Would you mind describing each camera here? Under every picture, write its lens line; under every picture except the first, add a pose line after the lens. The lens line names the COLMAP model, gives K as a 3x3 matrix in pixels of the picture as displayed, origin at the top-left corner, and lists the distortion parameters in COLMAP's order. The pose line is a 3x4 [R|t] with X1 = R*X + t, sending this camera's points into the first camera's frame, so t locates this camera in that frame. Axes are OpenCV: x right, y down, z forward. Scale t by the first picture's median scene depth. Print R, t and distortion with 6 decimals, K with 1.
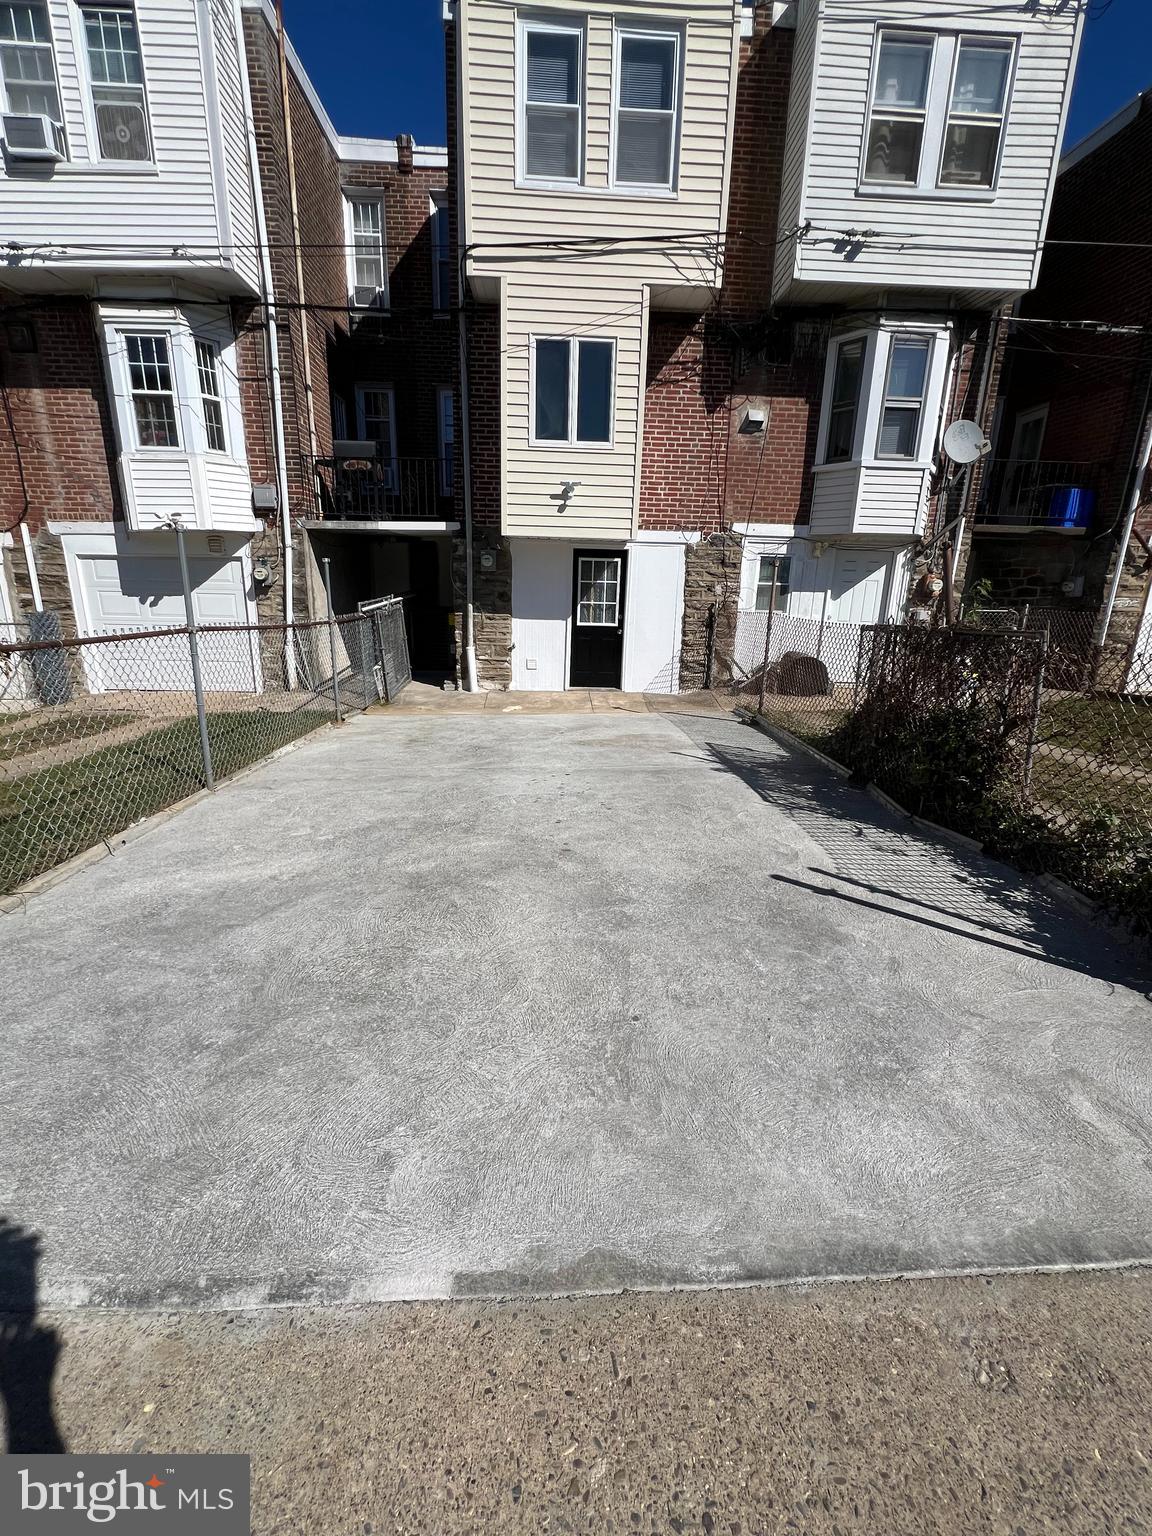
lens RADIAL K [[653.7, 0, 575.5], [0, 653.7, 763.4], [0, 0, 1]] dist [-0.003271, 0.000125]
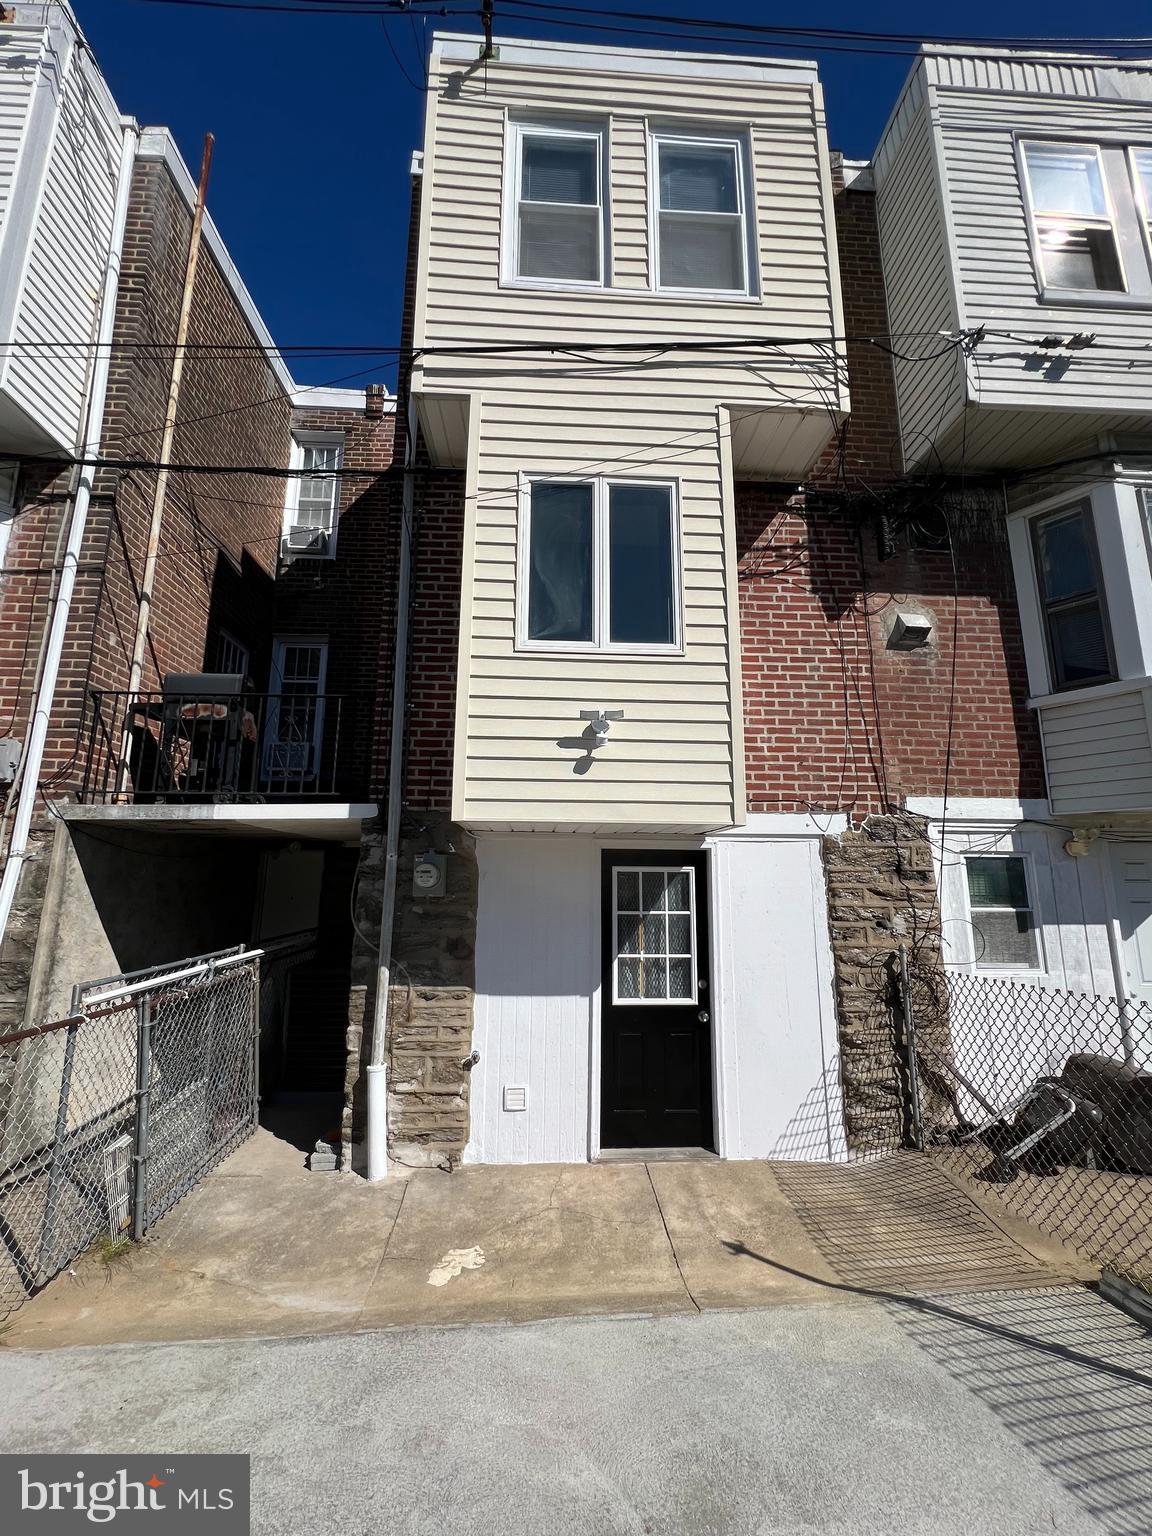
lens RADIAL K [[653.7, 0, 575.5], [0, 653.7, 763.4], [0, 0, 1]] dist [-0.003271, 0.000125]
pose [[0.999737, -0.016466, 0.015956, -0.031556], [0.021907, 0.891401, -0.452685, -0.167132], [-0.006769, 0.452916, 0.891528, 0.543303]]
